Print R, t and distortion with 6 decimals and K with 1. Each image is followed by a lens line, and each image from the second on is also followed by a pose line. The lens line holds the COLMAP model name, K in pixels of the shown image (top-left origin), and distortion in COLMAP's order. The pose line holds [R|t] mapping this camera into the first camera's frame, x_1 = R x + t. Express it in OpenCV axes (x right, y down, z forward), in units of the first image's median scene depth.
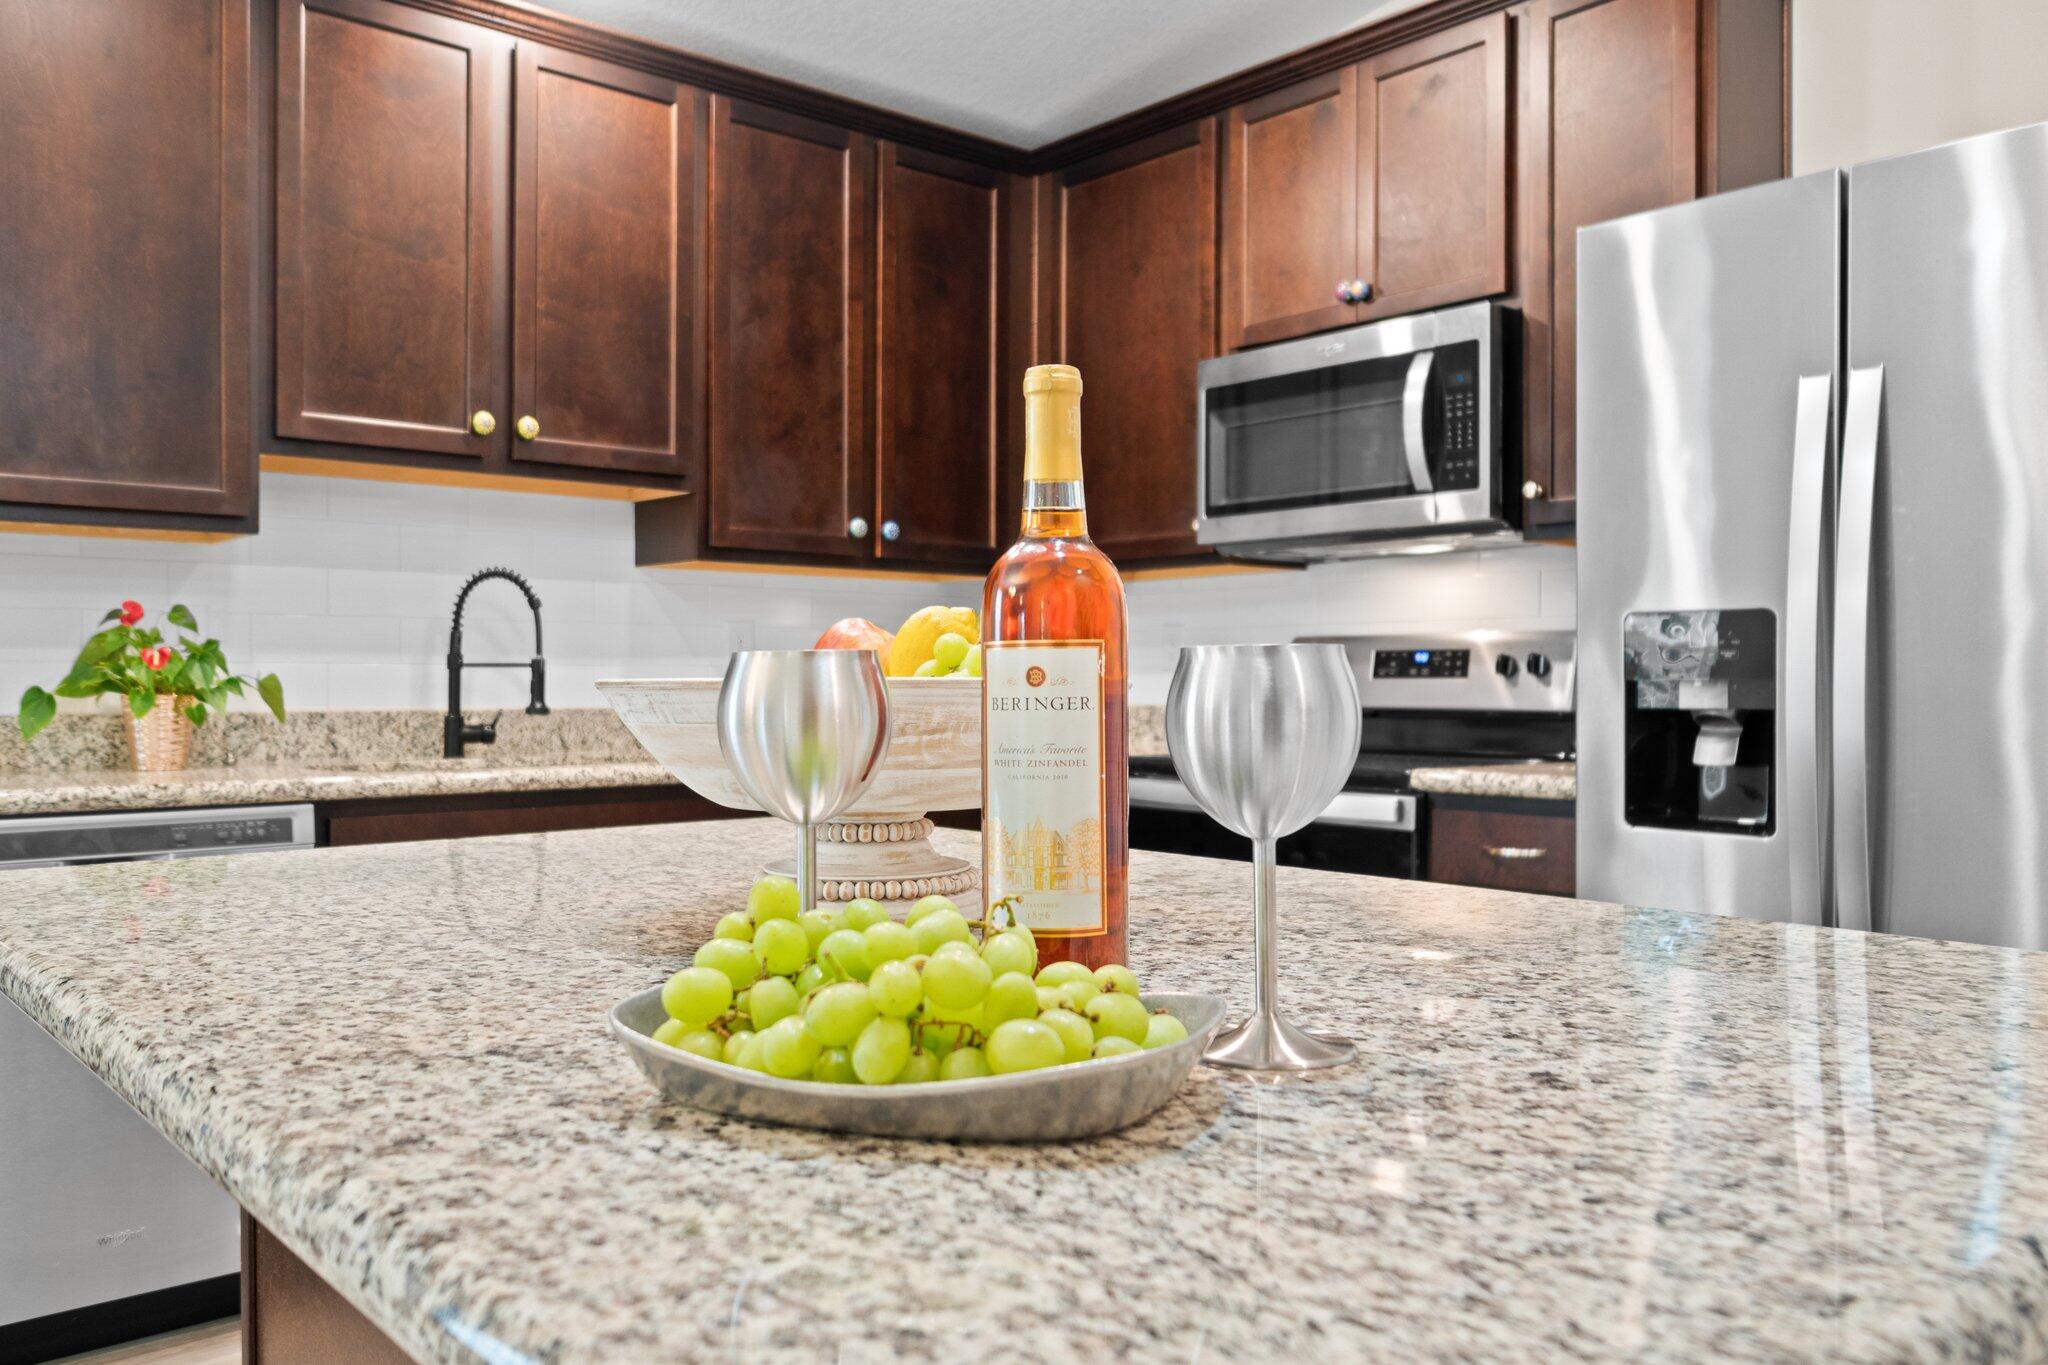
lens RADIAL K [[1614.1, 0, 1025.1], [0, 1614.1, 686.8], [0, 0, 1]] dist [0.016055, -0.005491]
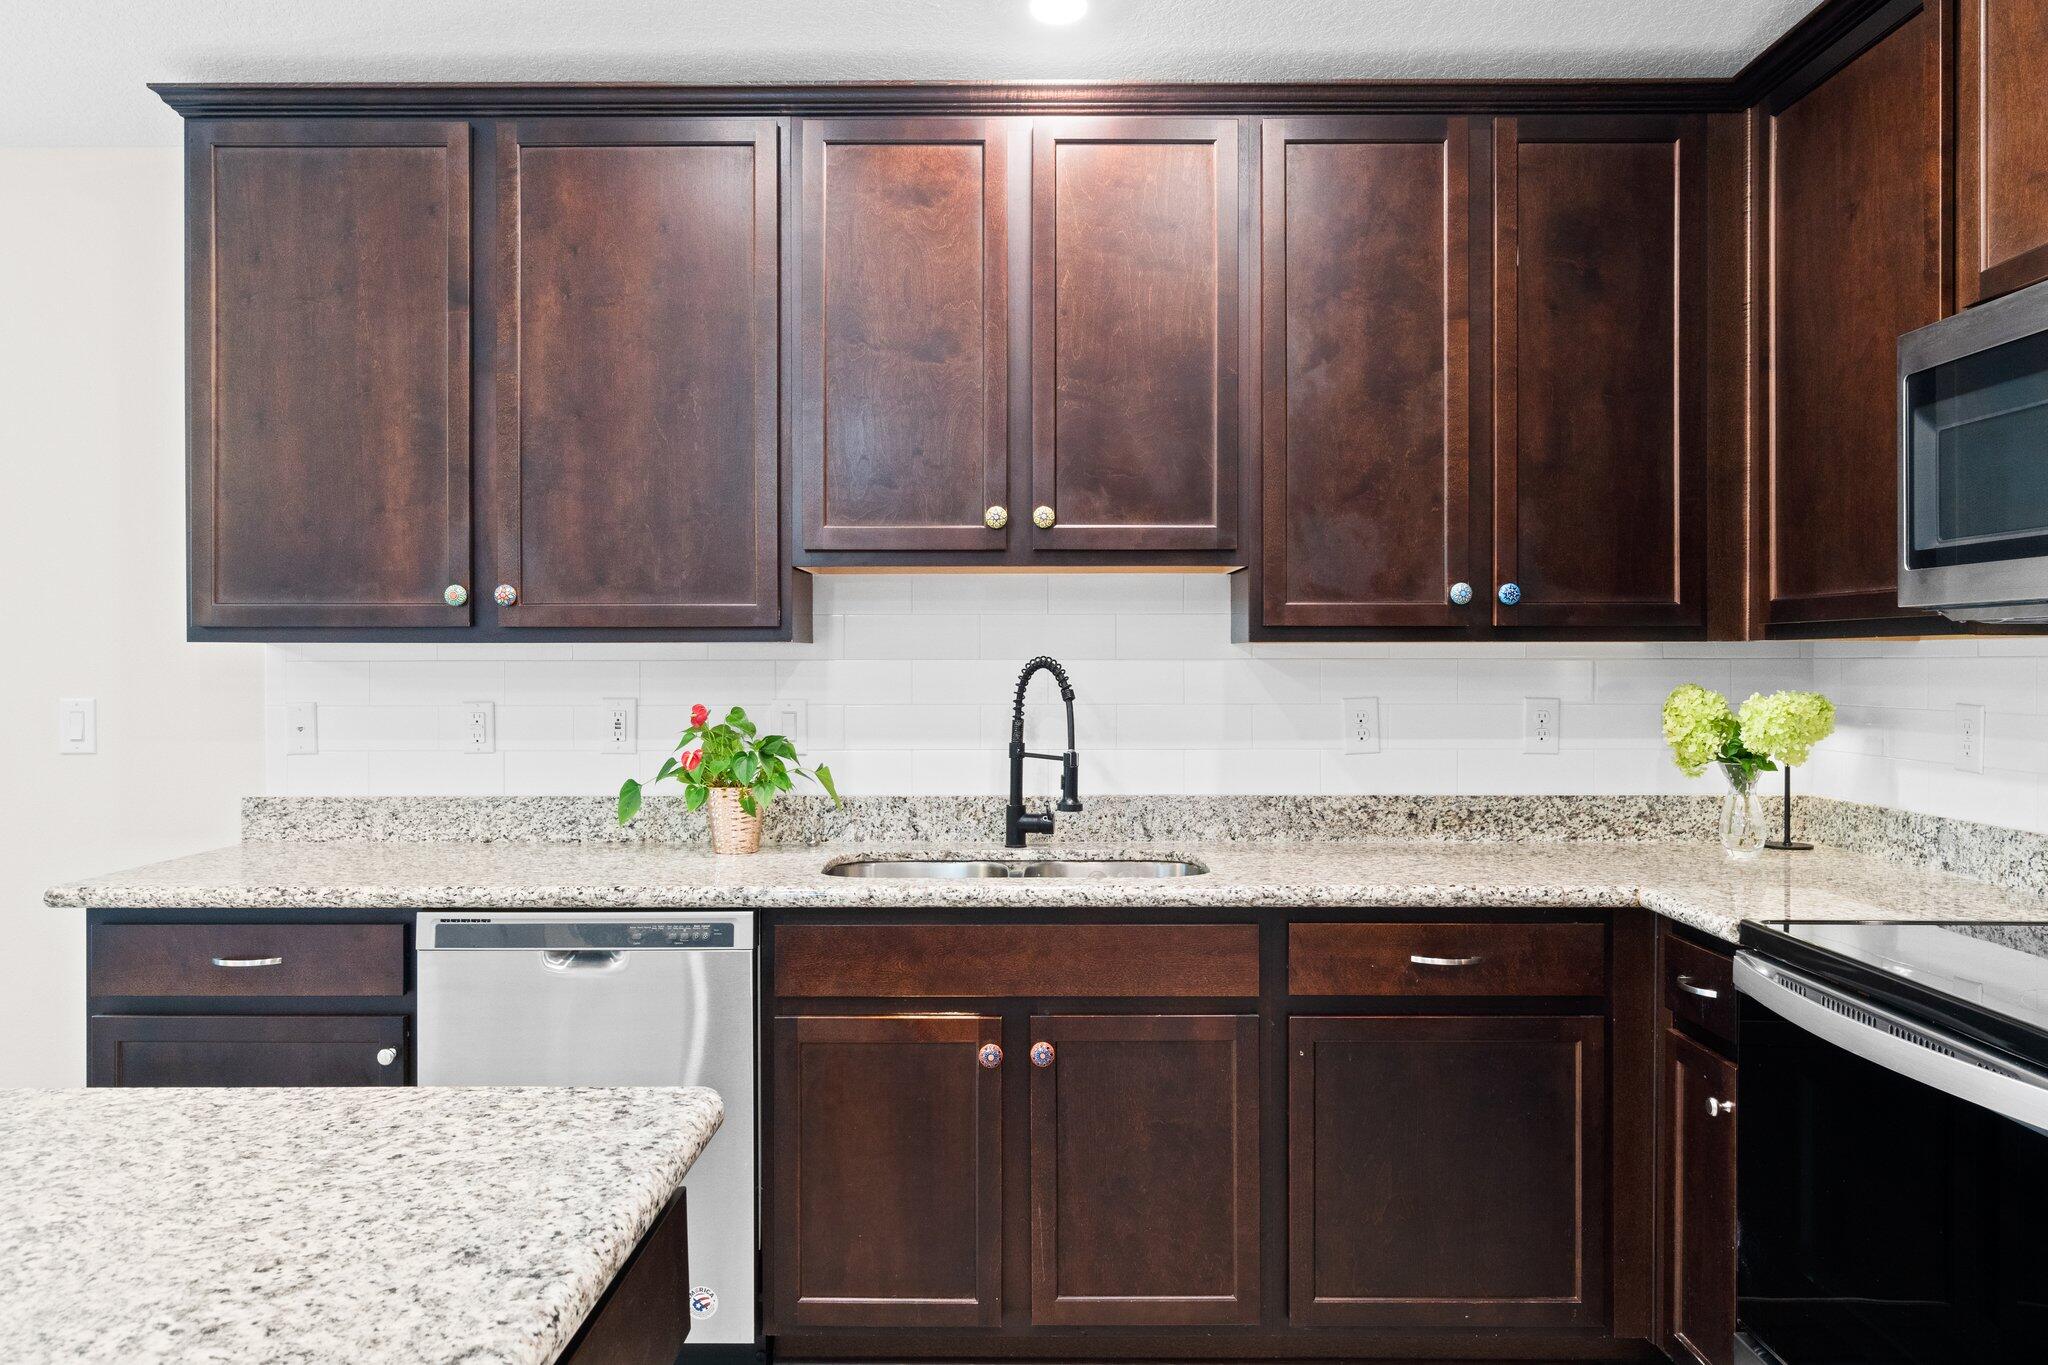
lens RADIAL K [[1446.1, 0, 1021.5], [0, 1446.1, 667.3], [0, 0, 1]] dist [-0.000178, -0.007028]
pose [[0.750592, 0.001185, -0.660765, 0.243832], [-0.000645, 0.999999, 0.001060, -0.068495], [0.660766, -0.000370, 0.750592, 0.331081]]
